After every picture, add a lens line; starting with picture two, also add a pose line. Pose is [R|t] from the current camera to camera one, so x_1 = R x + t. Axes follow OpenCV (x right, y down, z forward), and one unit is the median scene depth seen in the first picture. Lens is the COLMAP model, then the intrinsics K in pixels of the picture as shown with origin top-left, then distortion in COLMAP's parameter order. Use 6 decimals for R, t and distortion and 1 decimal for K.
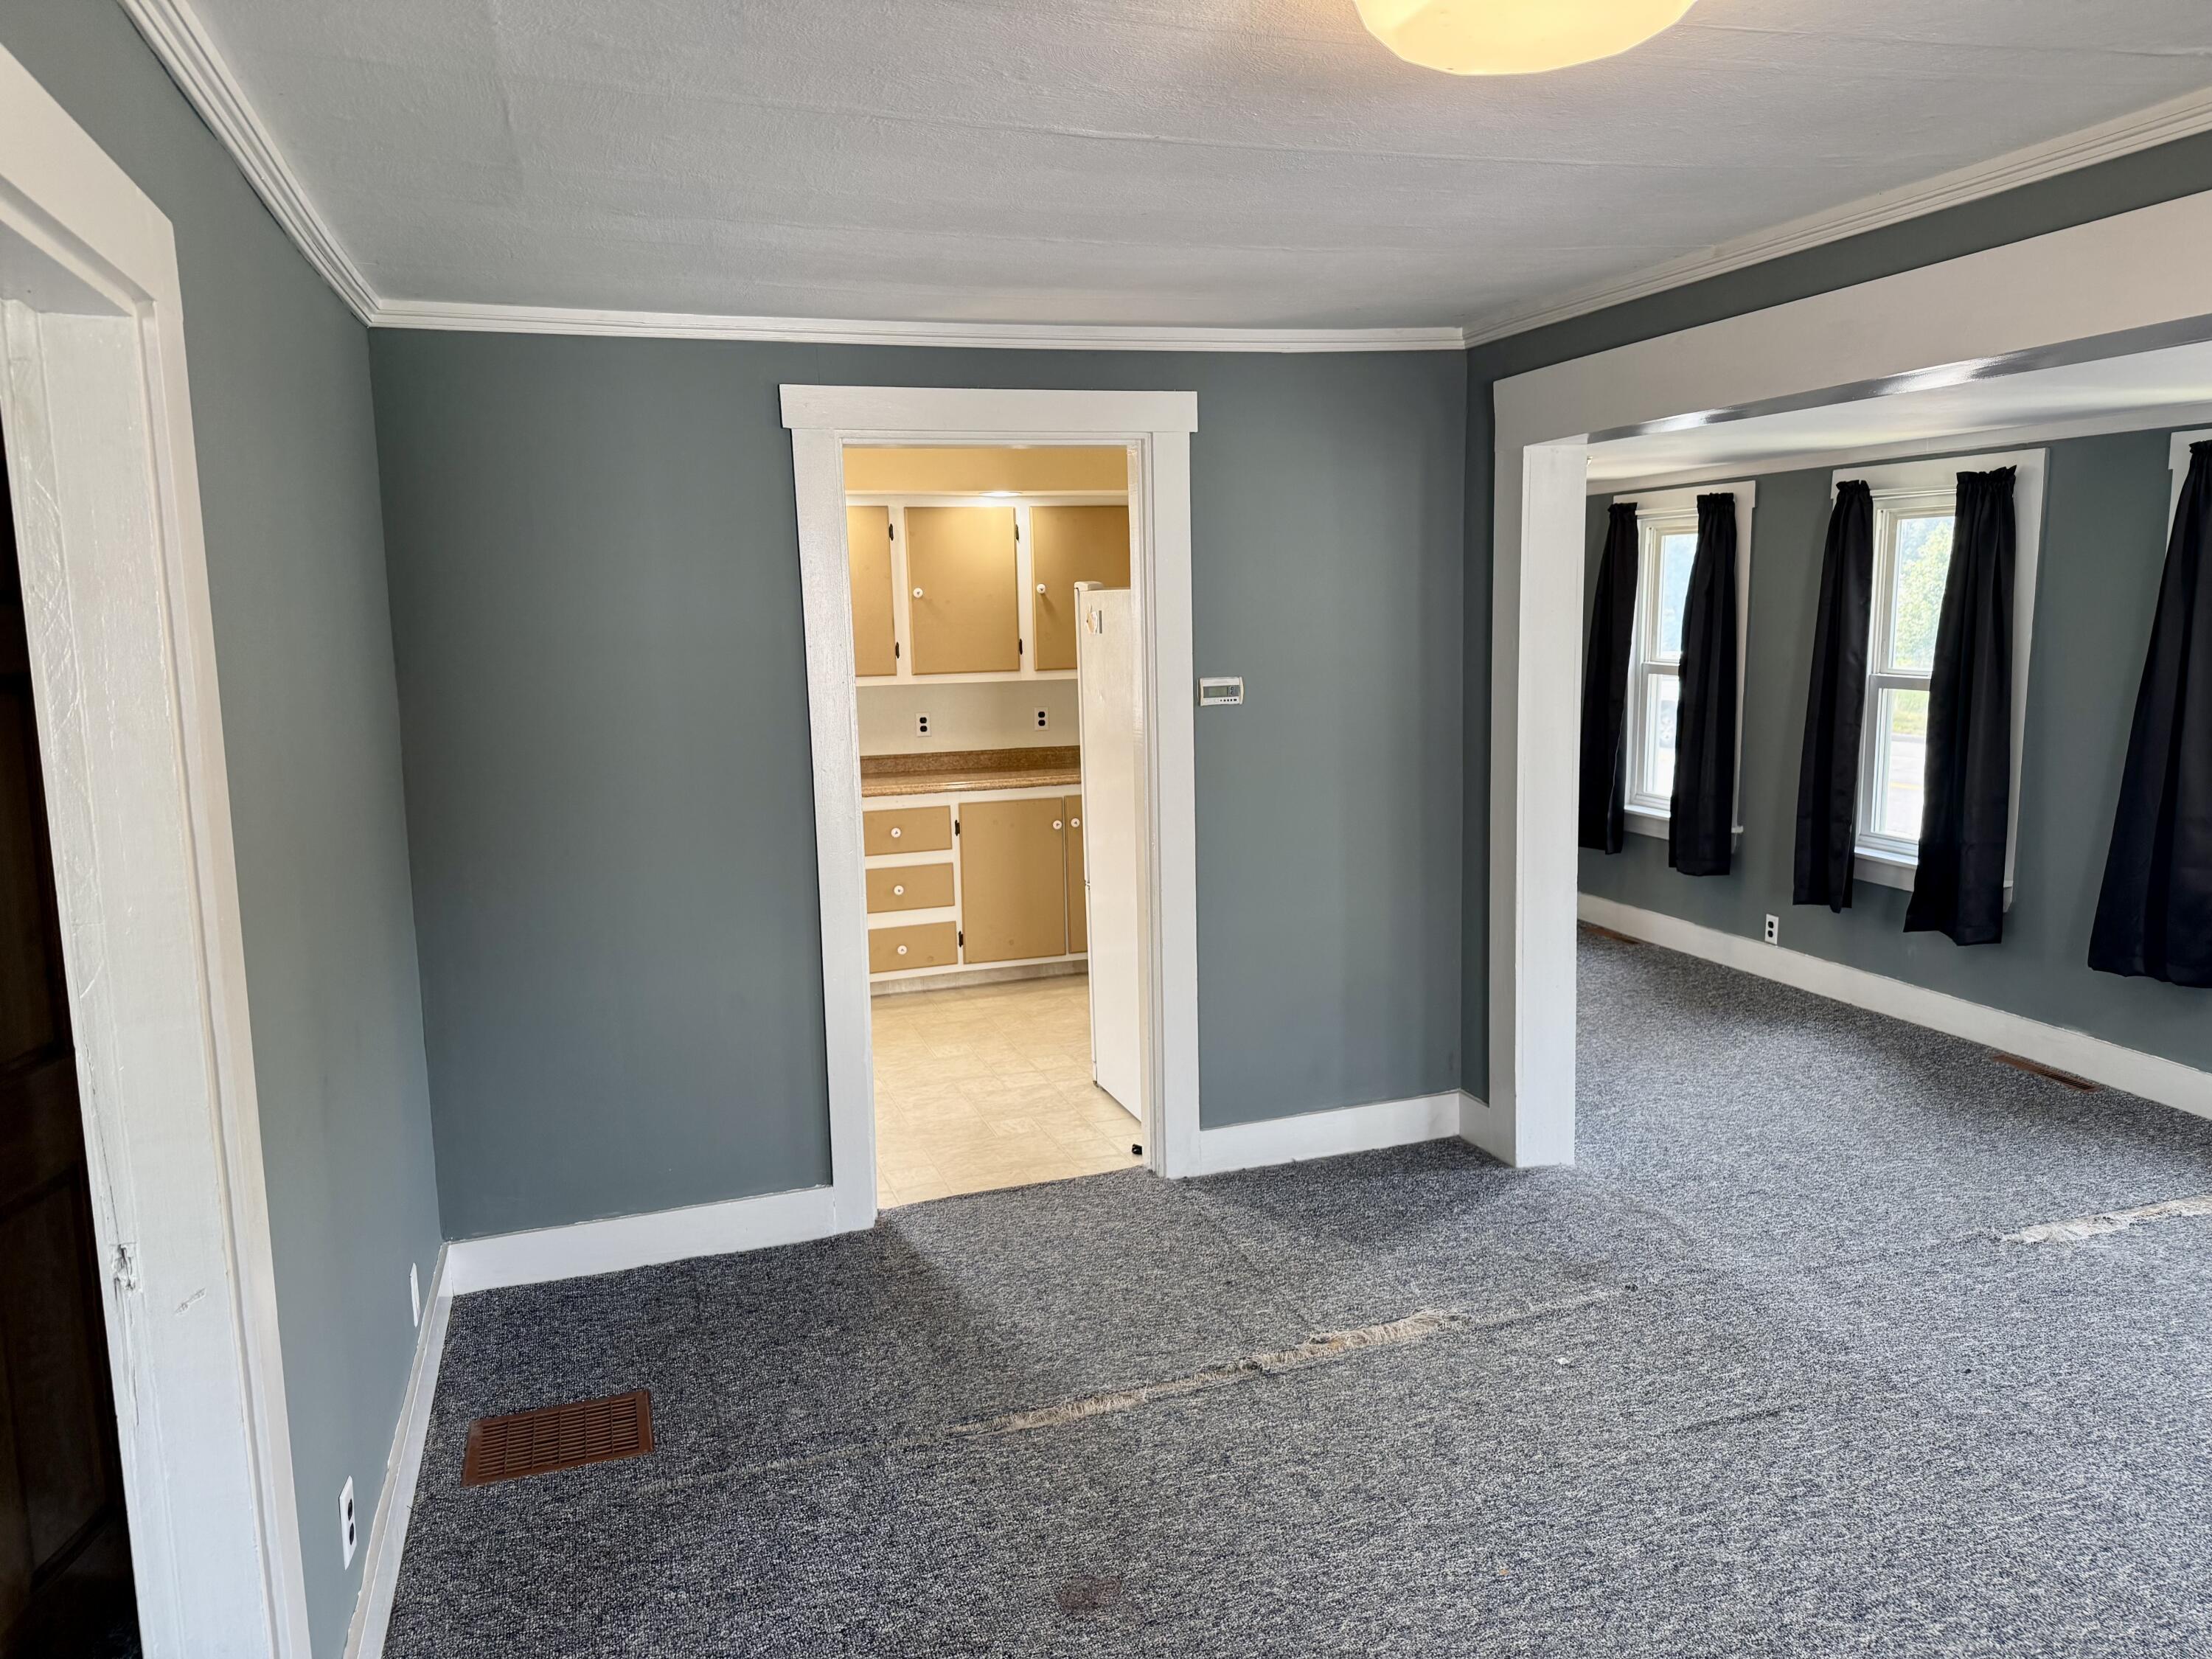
lens RADIAL K [[1563.0, 0, 1090.2], [0, 1563.0, 830.5], [0, 0, 1]] dist [0.121839, -0.238677]
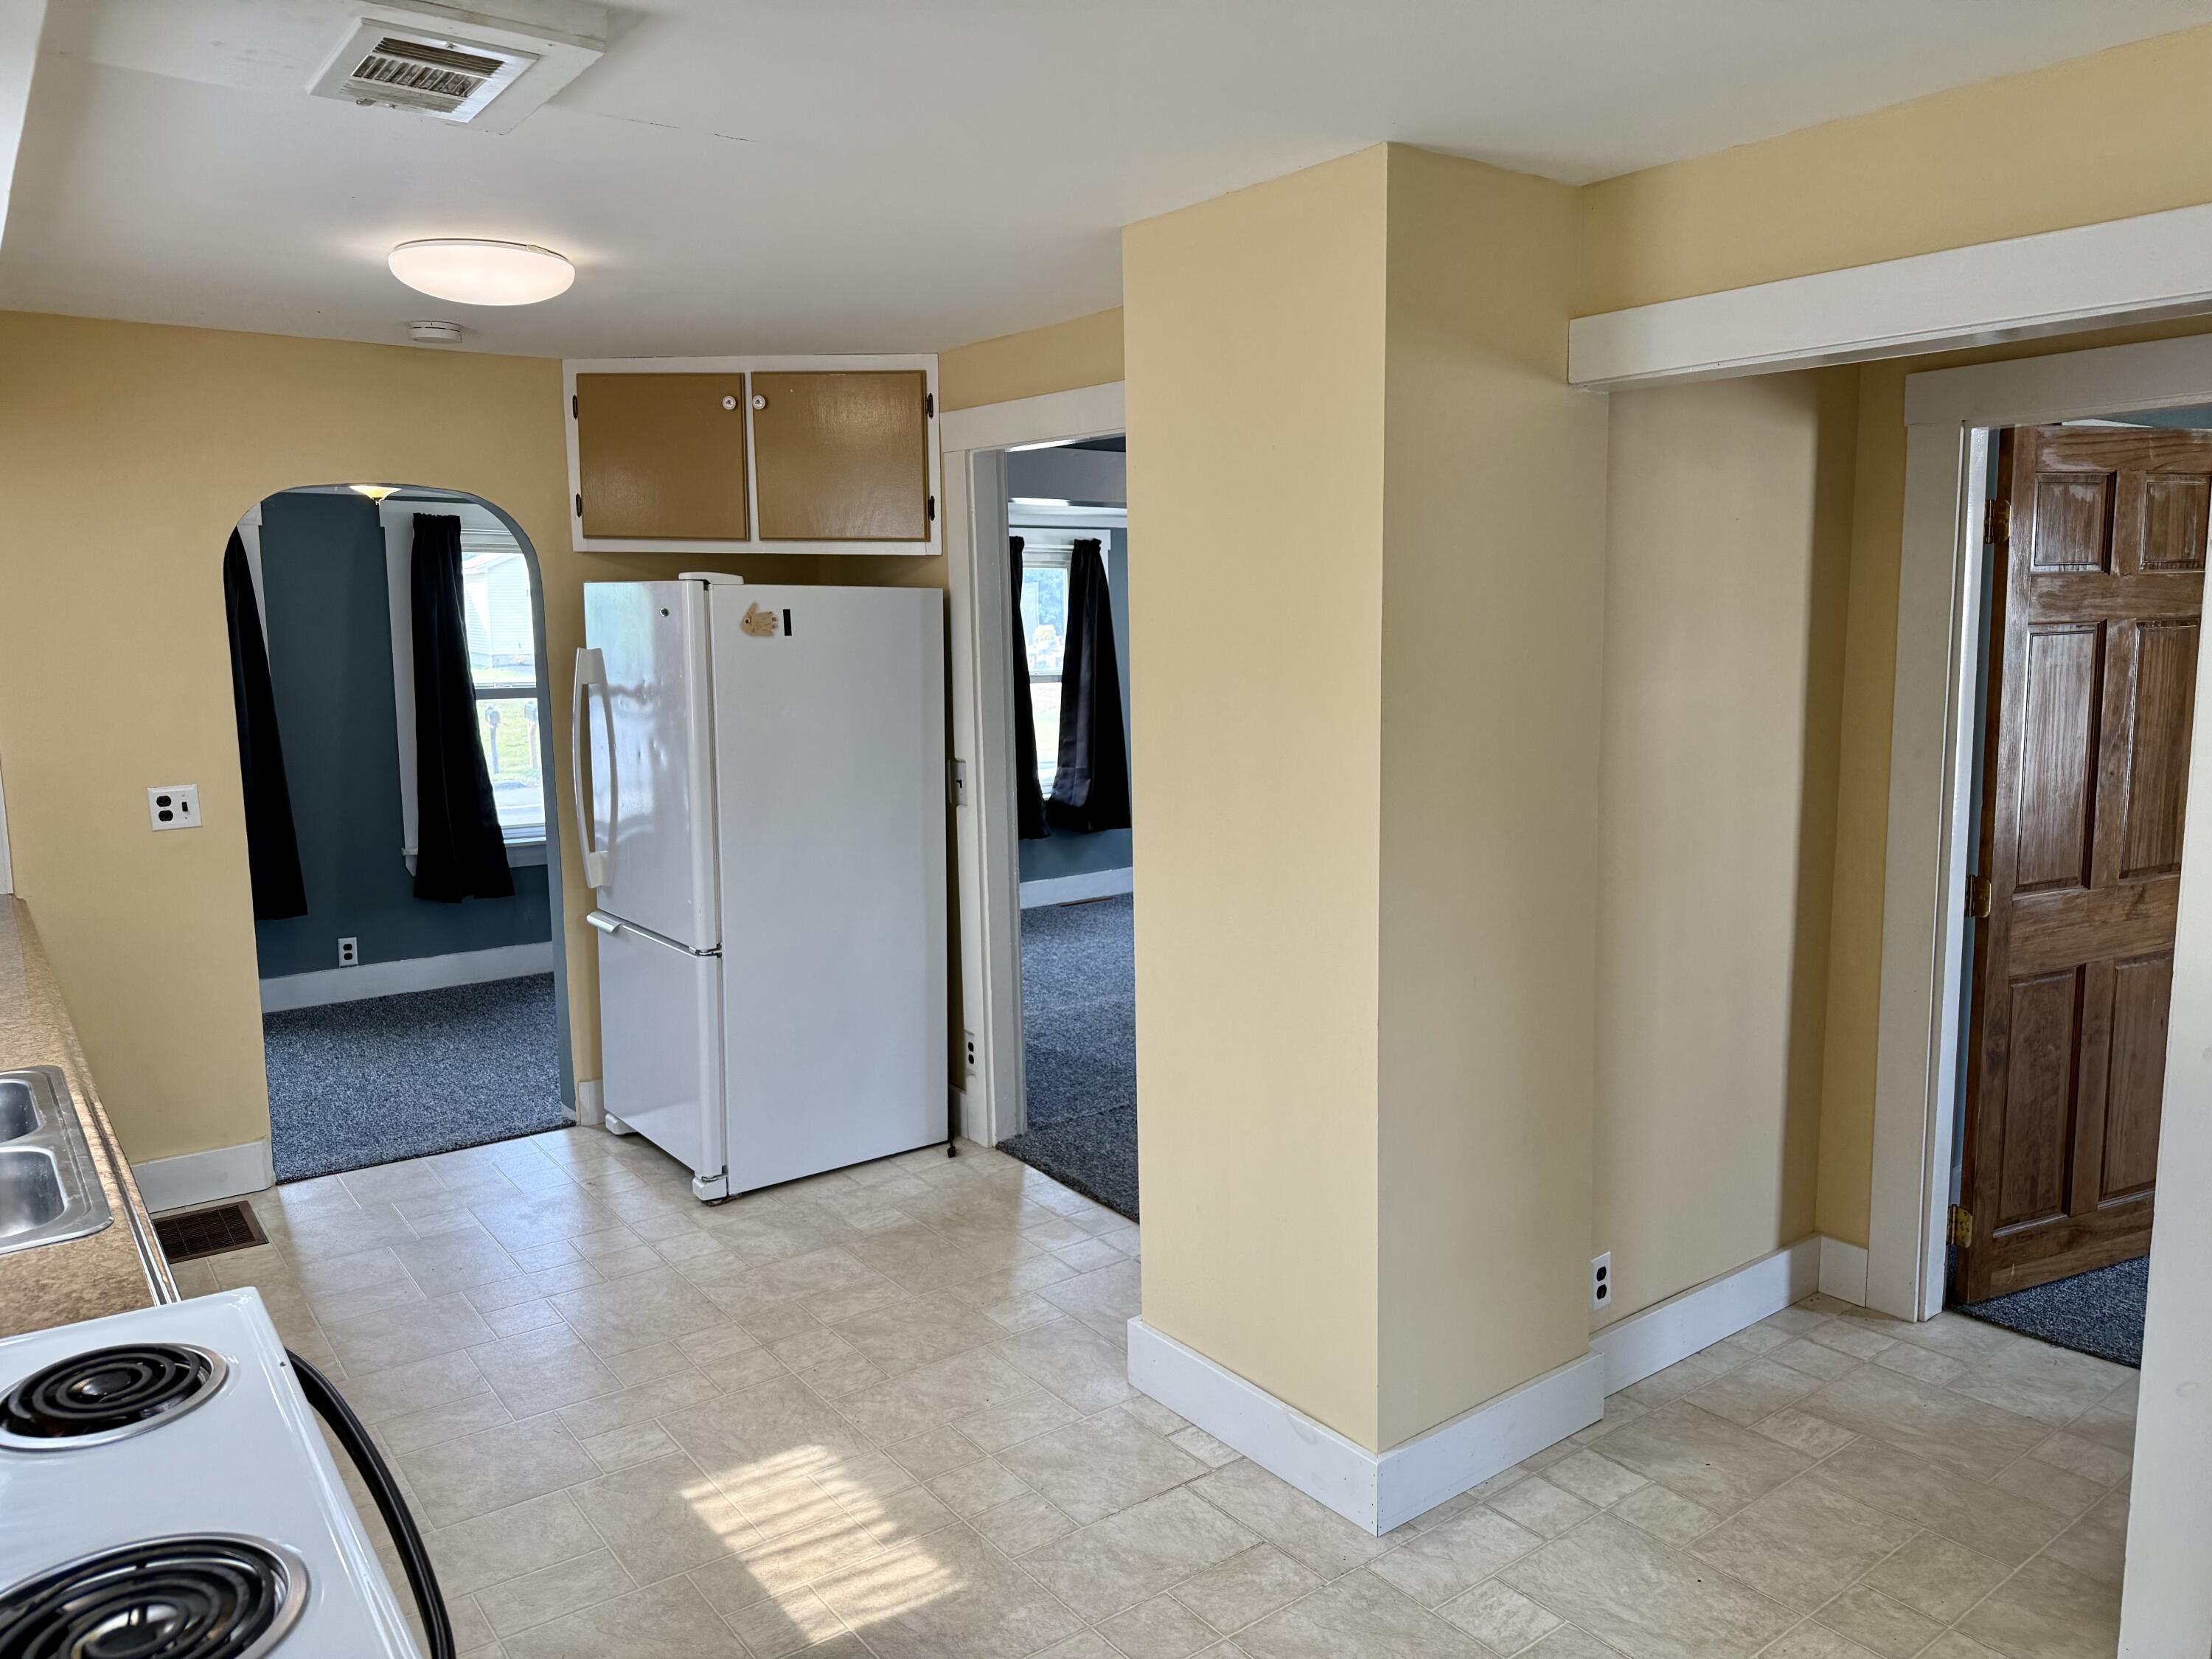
lens RADIAL K [[1563.0, 0, 1090.2], [0, 1563.0, 830.5], [0, 0, 1]] dist [0.121839, -0.238677]
pose [[-0.310417, -0.107587, 0.944493, -0.757996], [0.159374, 0.973621, 0.163284, -0.117299], [-0.937145, 0.201213, -0.285083, 0.970940]]
